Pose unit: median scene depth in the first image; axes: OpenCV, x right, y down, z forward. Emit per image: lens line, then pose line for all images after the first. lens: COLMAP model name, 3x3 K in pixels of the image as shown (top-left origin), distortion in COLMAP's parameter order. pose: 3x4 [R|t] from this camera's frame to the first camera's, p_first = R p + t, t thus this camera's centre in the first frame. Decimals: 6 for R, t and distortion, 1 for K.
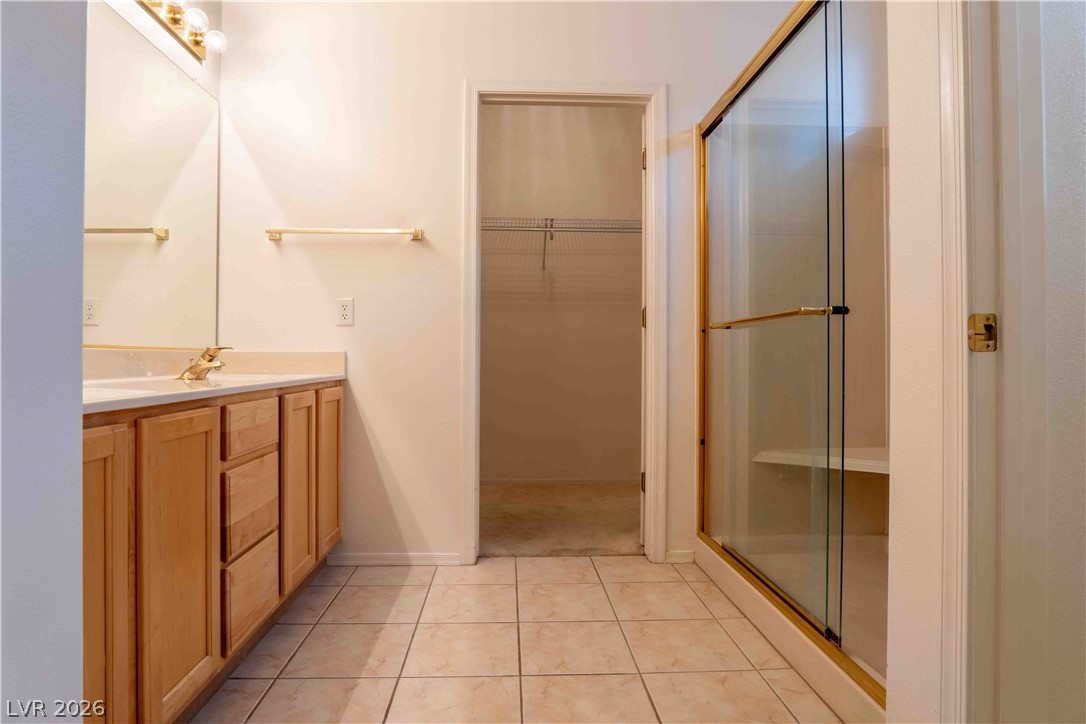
lens RADIAL K [[587.8, 0, 537.3], [0, 587.8, 359.3], [0, 0, 1]] dist [-0.033738, 0.008822]
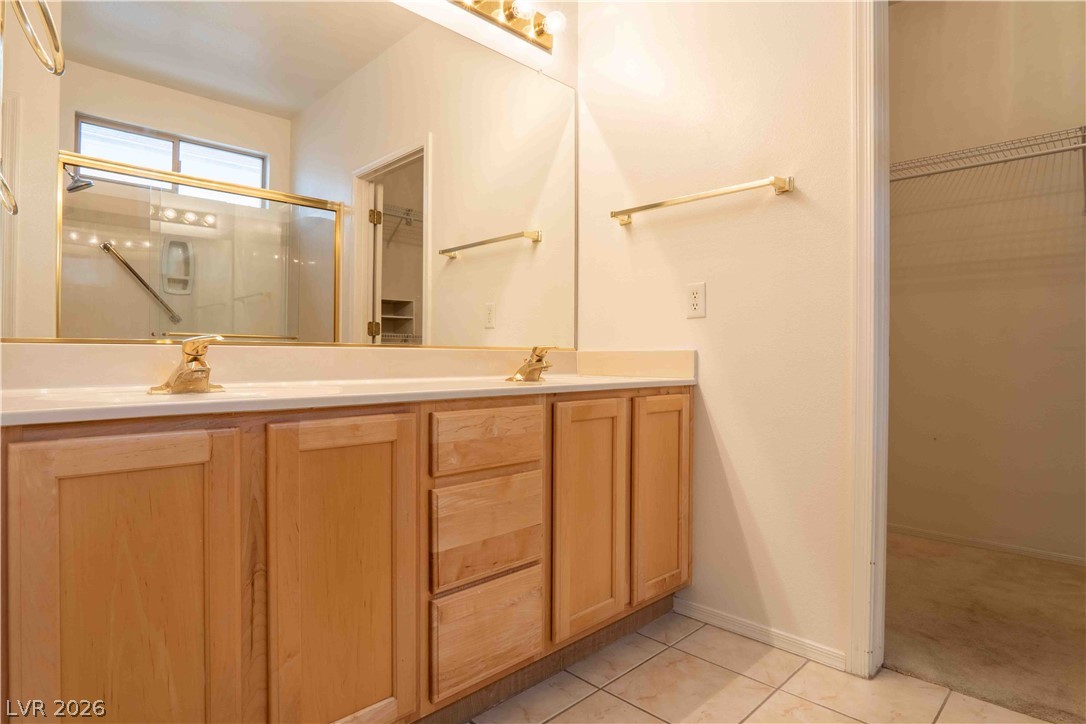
lens RADIAL K [[587.8, 0, 546.9], [0, 587.8, 361.2], [0, 0, 1]] dist [-0.033738, 0.008822]
pose [[0.672571, 0.005021, -0.740016, 0.142029], [-0.004614, 0.999986, 0.002592, 0.000517], [0.740019, 0.001671, 0.672584, 0.351765]]
